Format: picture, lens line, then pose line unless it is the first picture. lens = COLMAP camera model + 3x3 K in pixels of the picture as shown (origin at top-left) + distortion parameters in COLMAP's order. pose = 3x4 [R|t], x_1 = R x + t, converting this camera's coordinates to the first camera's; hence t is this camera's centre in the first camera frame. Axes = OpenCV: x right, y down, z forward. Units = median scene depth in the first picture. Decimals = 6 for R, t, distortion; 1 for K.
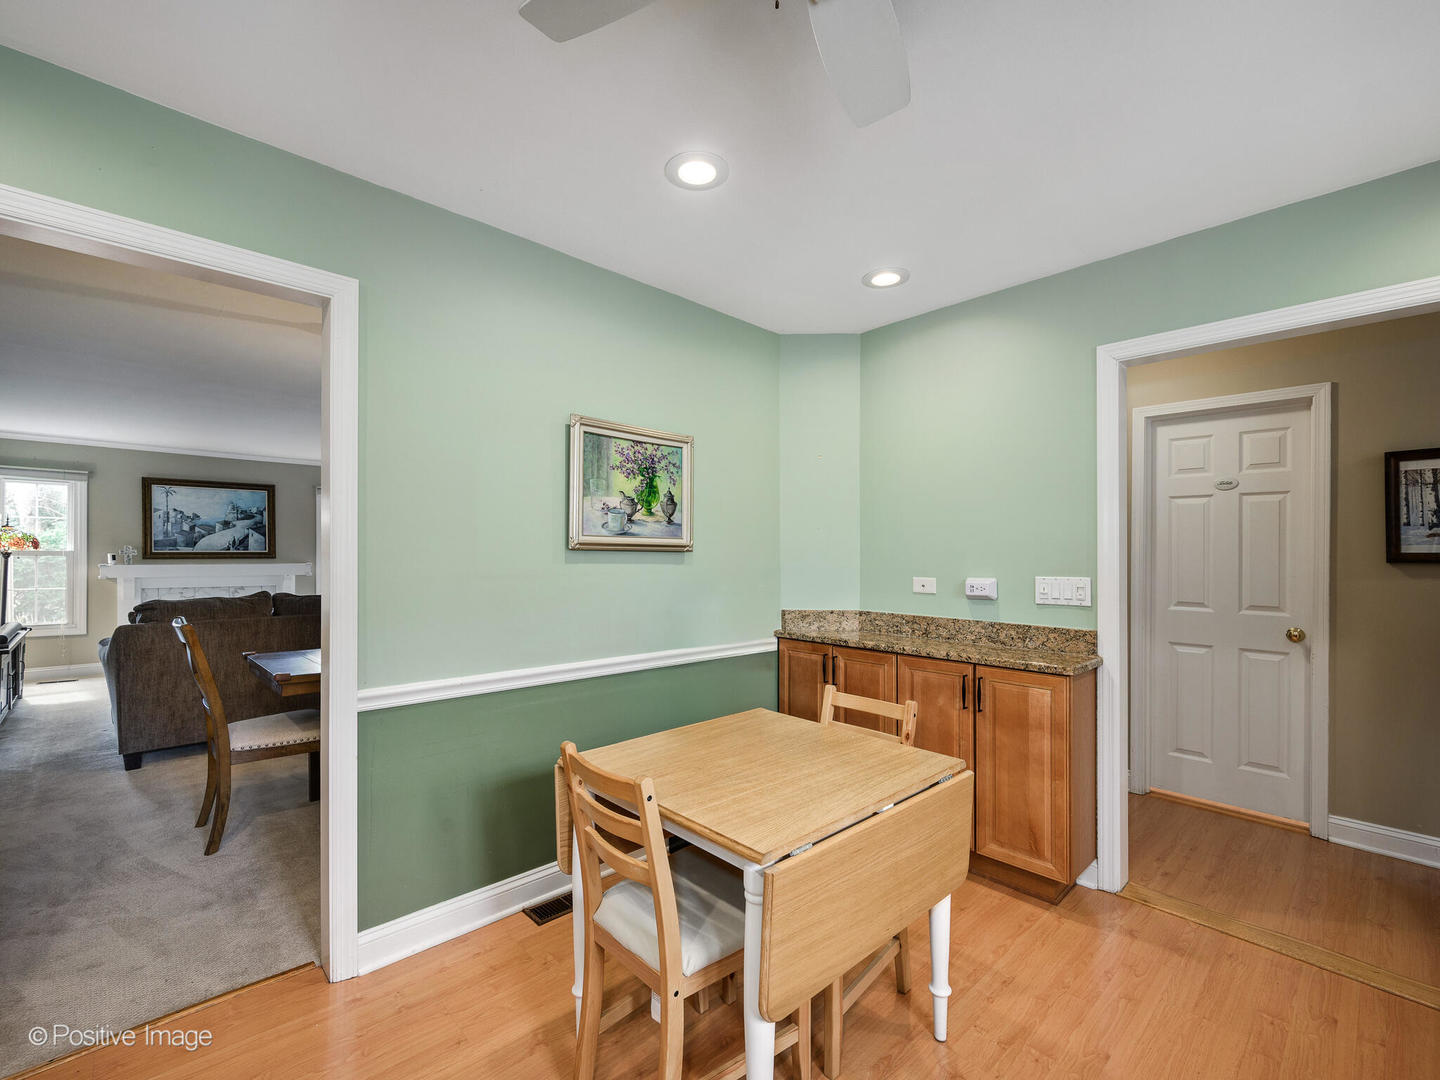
lens RADIAL K [[657.0, 0, 722.6], [0, 657.0, 558.7], [0, 0, 1]] dist [-0.004388, -0.000633]
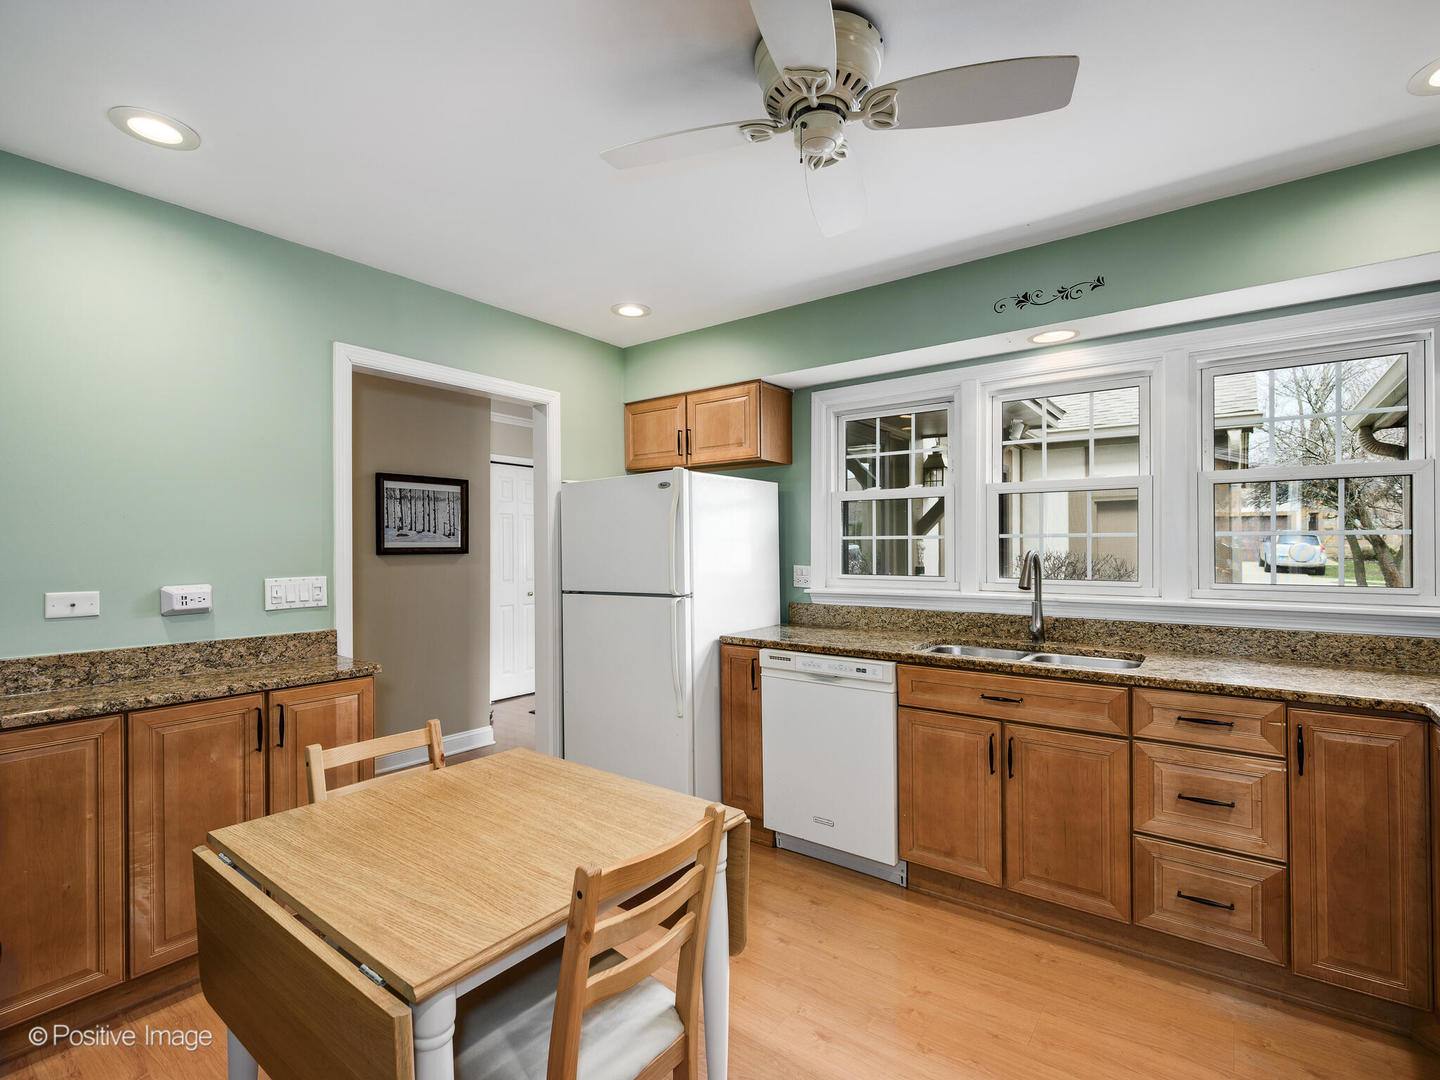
lens RADIAL K [[692.3, 0, 728.6], [0, 692.3, 541.6], [0, 0, 1]] dist [0.012133, 0.000418]
pose [[-0.180472, 0.000918, 0.983580, -0.511890], [0.007300, 0.999973, 0.000407, -0.016765], [-0.983553, 0.007254, -0.180474, 0.549840]]
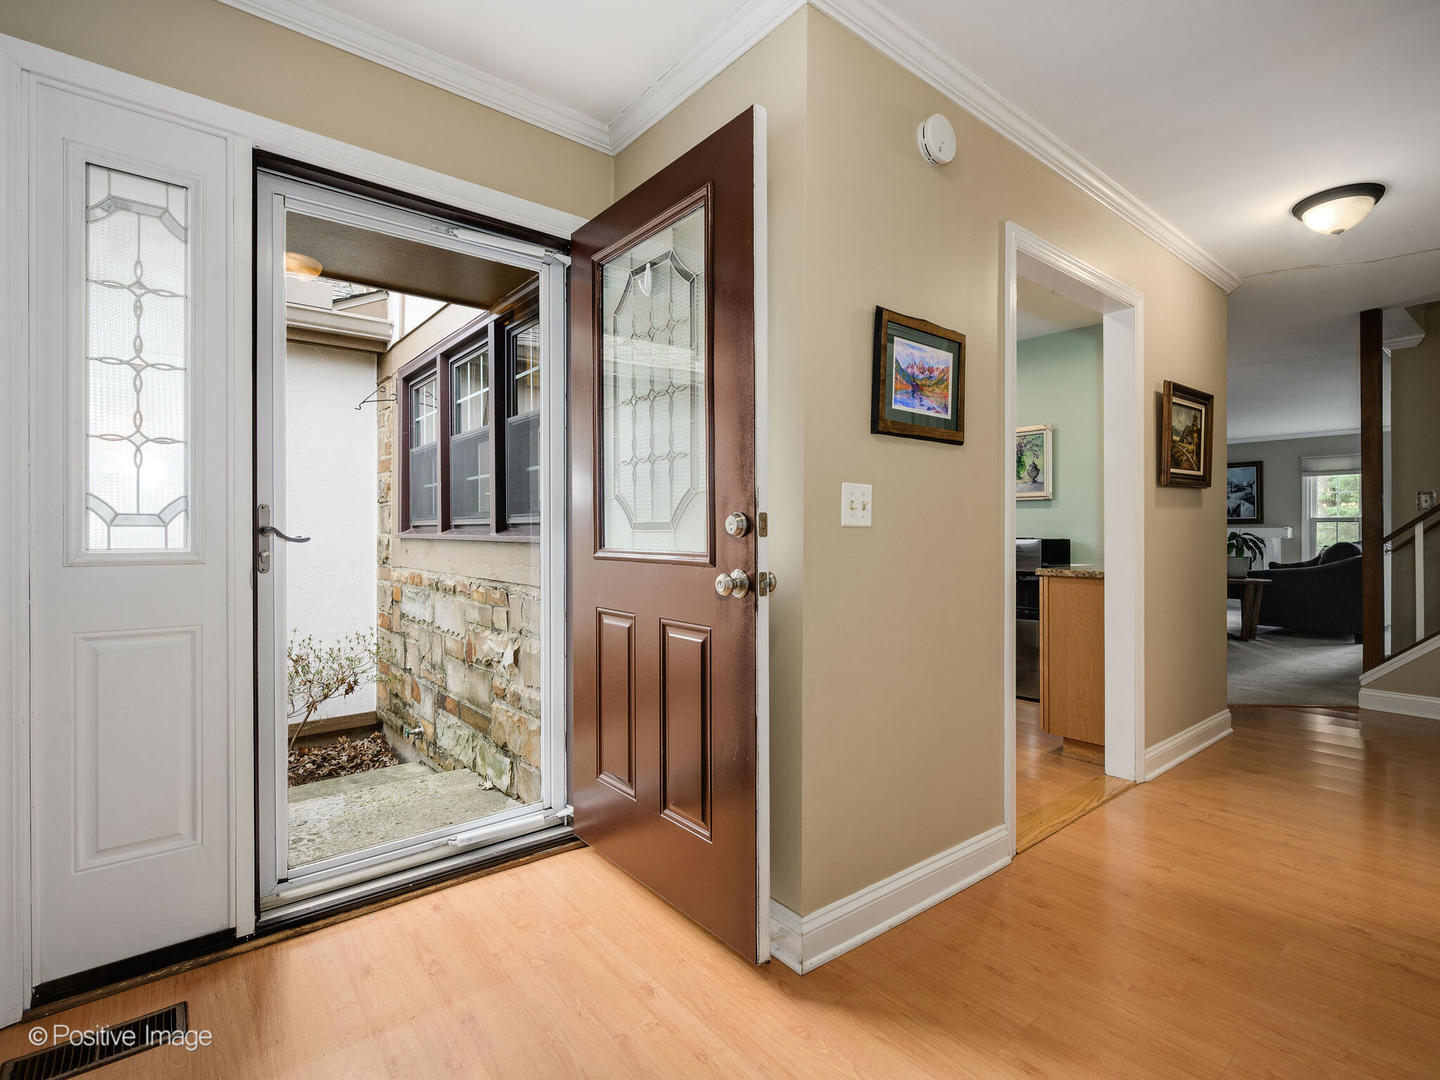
lens RADIAL K [[692.3, 0, 723.2], [0, 692.3, 526.8], [0, 0, 1]] dist [0.012133, 0.000418]
pose [[-0.080135, -0.012747, -0.996703, 1.683967], [-0.012156, 0.999856, -0.011810, 0.083853], [0.996710, 0.011170, -0.080278, 0.390011]]
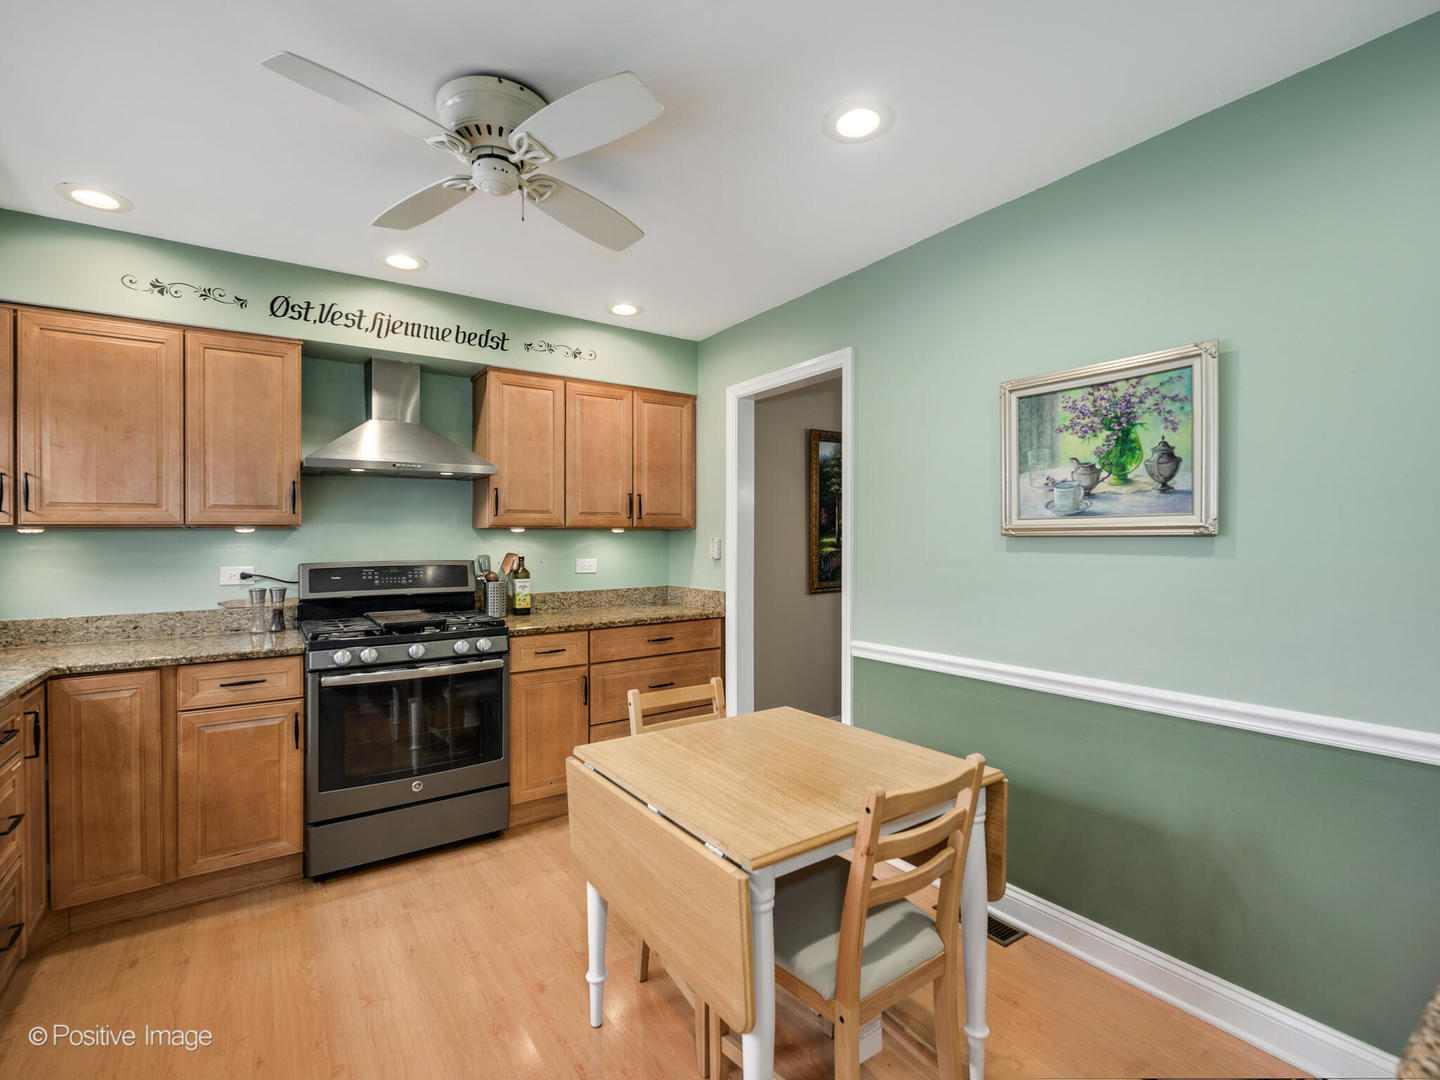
lens RADIAL K [[657.0, 0, 687.3], [0, 657.0, 545.3], [0, 0, 1]] dist [-0.004388, -0.000633]
pose [[-0.189902, 0.002135, -0.981801, 0.645239], [0.000354, 0.999998, 0.002106, -0.003138], [0.981803, 0.000053, -0.189902, 0.673757]]
